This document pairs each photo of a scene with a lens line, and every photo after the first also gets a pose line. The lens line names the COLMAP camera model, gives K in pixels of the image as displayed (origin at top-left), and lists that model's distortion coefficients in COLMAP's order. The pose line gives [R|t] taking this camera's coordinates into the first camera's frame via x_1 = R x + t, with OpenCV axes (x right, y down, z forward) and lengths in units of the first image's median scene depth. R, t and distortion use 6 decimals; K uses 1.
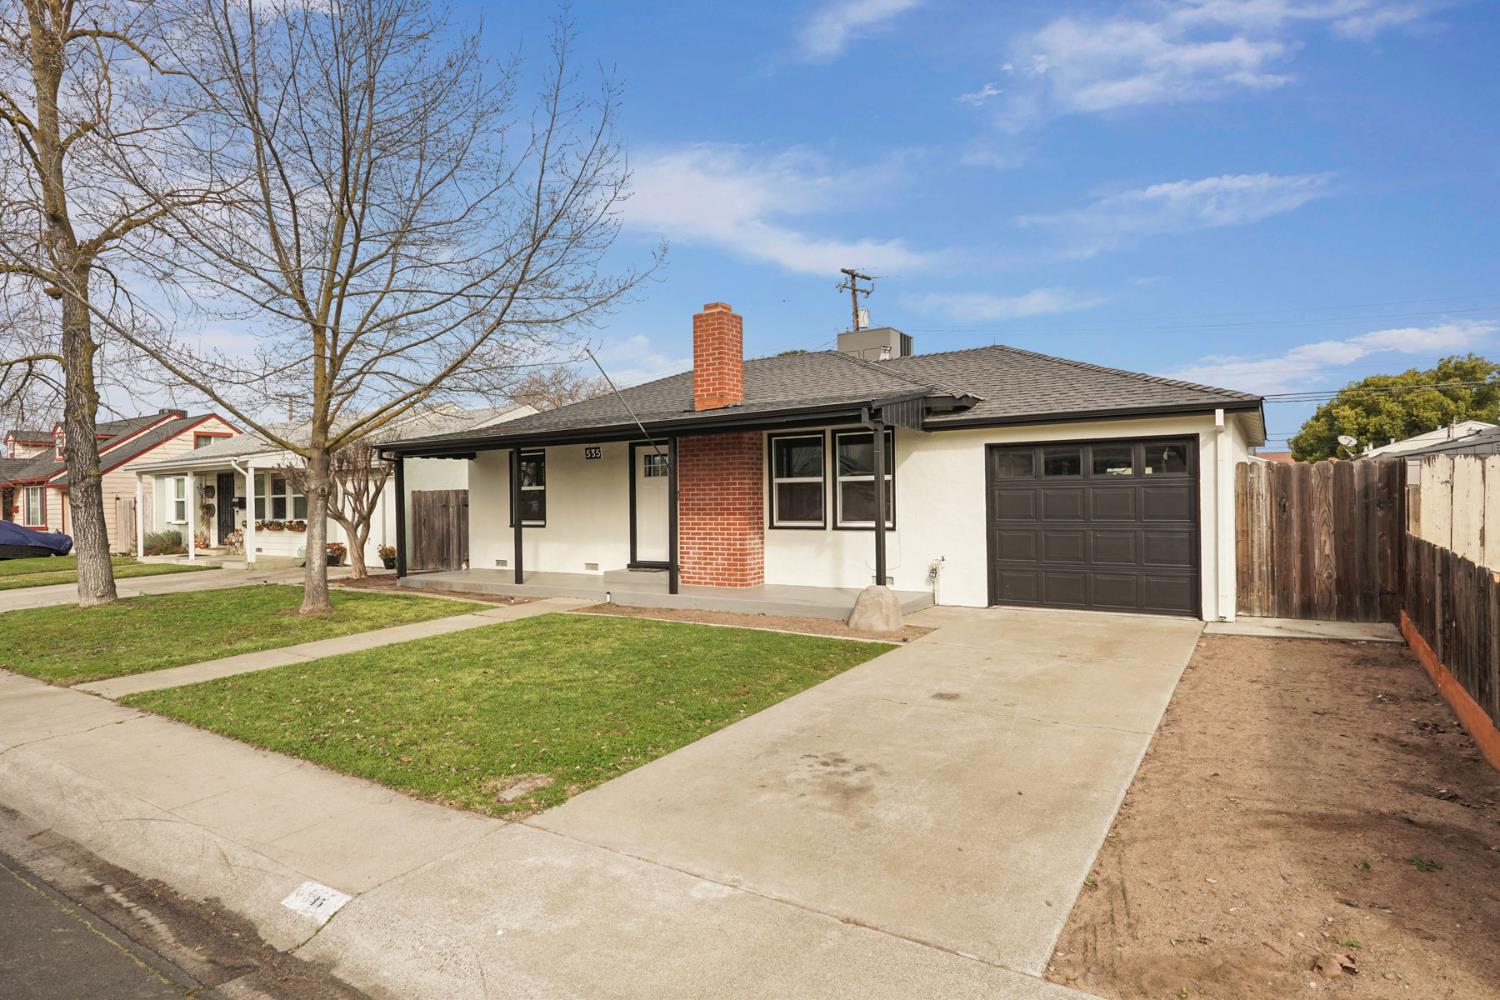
lens RADIAL K [[807.9, 0, 752.7], [0, 807.9, 507.4], [0, 0, 1]] dist [-0.001111, 0.000136]
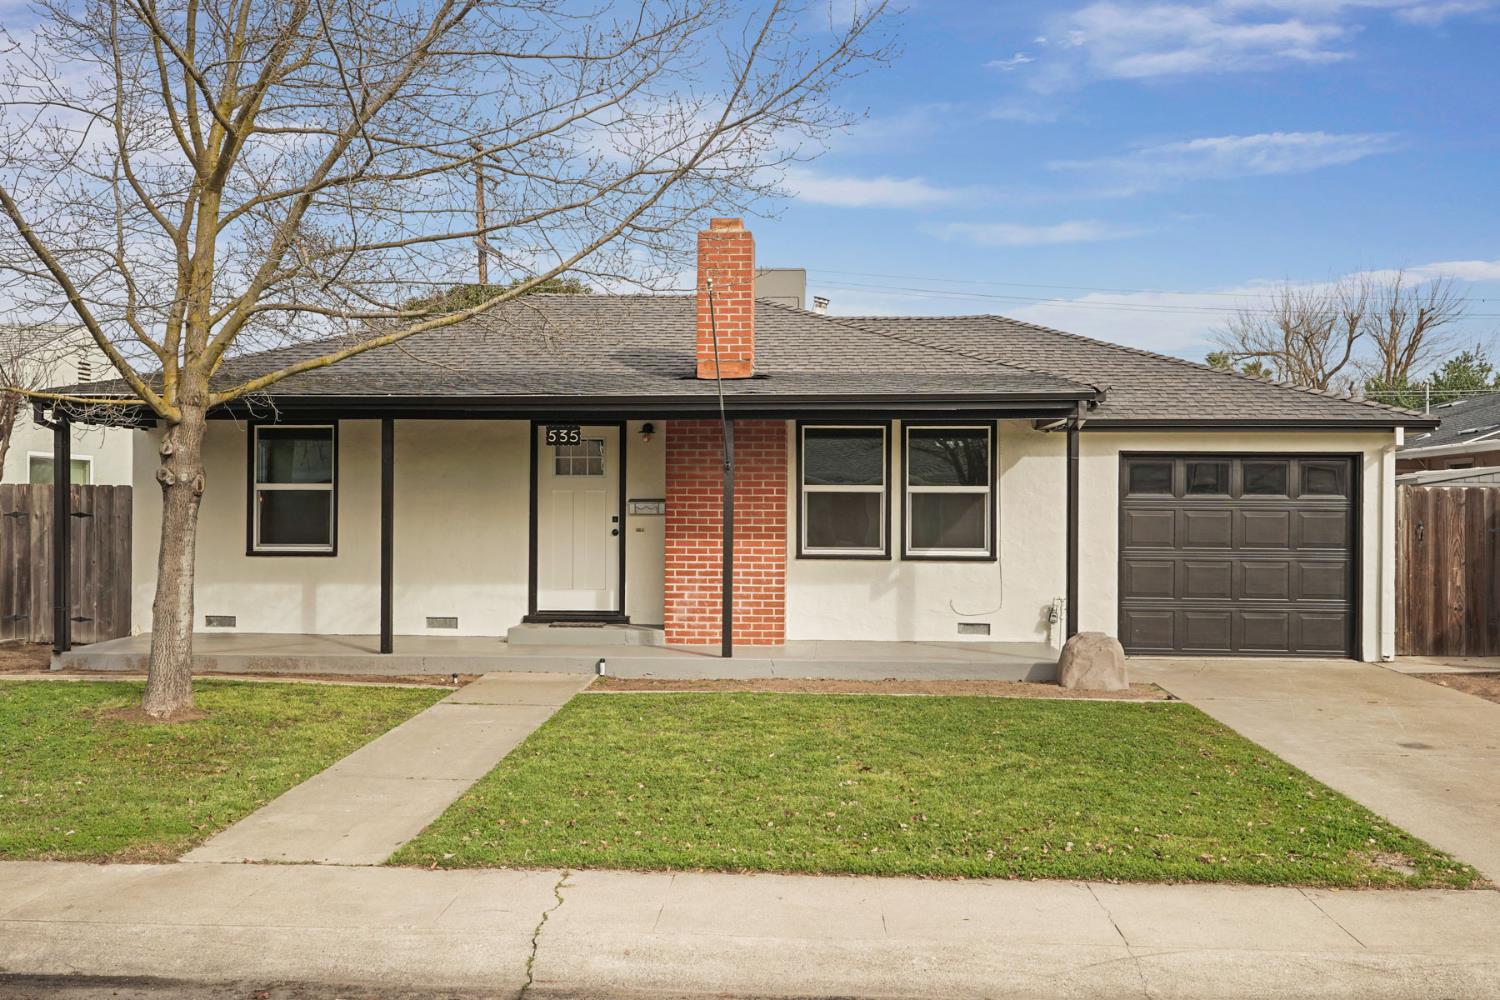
lens RADIAL K [[1326.3, 0, 749.6], [0, 1326.3, 503.4], [0, 0, 1]] dist [0.010071, -0.000842]
pose [[0.865641, 0.022248, 0.500170, -0.642531], [-0.013228, 0.999680, -0.021572, 0.004920], [-0.500490, 0.012057, 0.865658, 0.055727]]
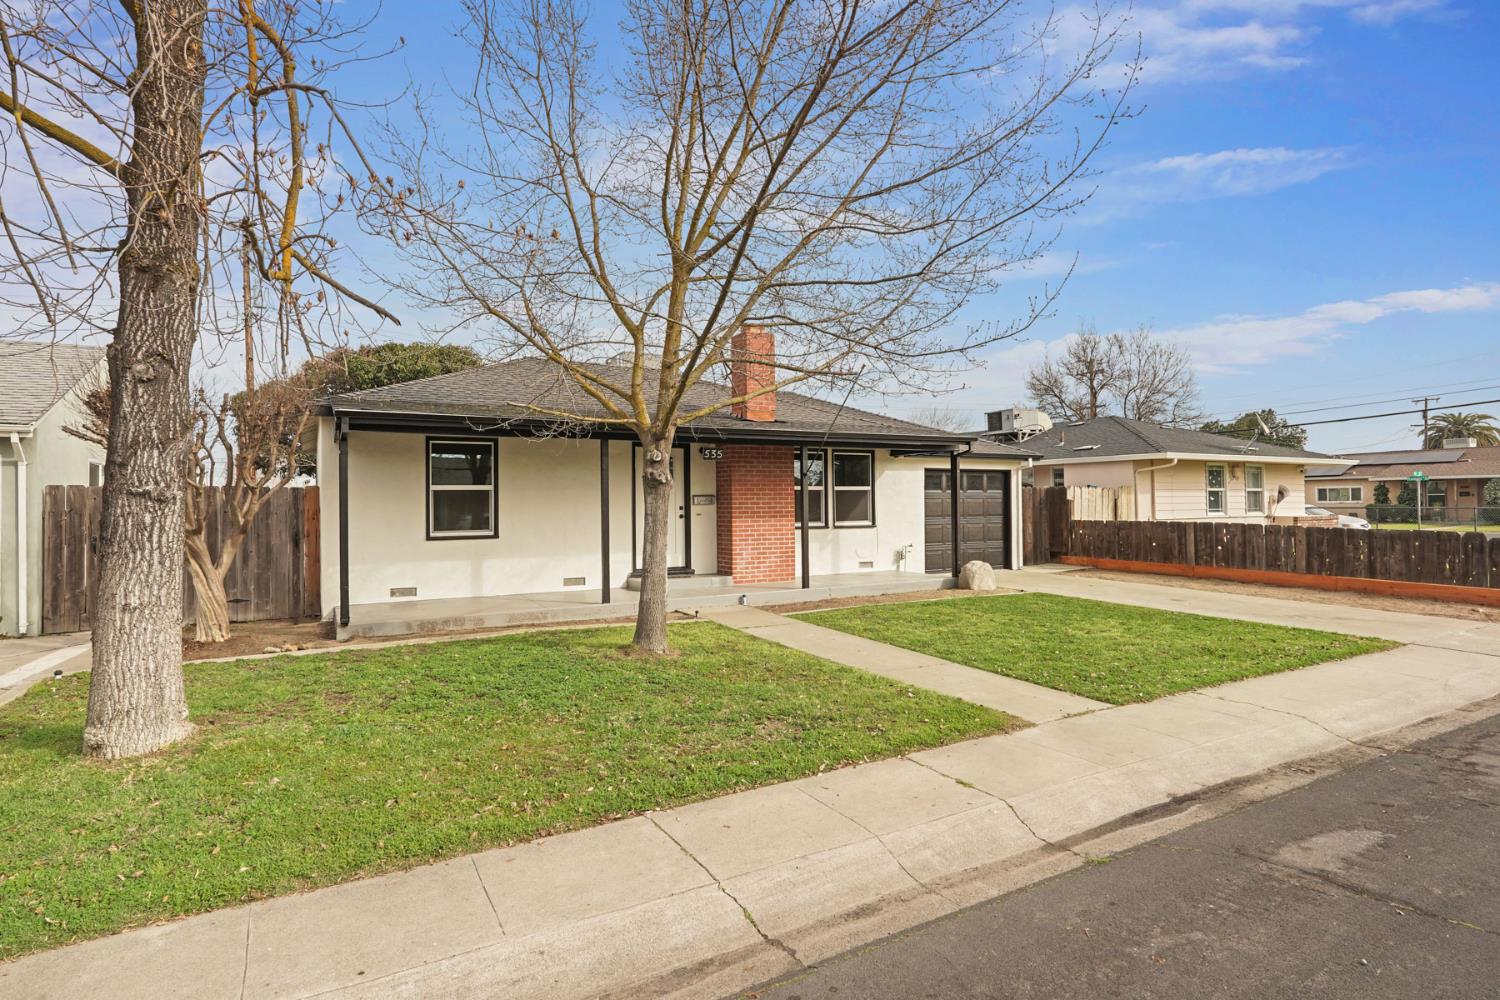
lens RADIAL K [[778.6, 0, 750.1], [0, 778.6, 501.8], [0, 0, 1]] dist [-0.001586, 0.000022]
pose [[0.456759, 0.012848, 0.889498, -1.106956], [0.011978, 0.999716, -0.020590, 0.010343], [-0.889510, 0.020059, 0.456476, 0.596758]]
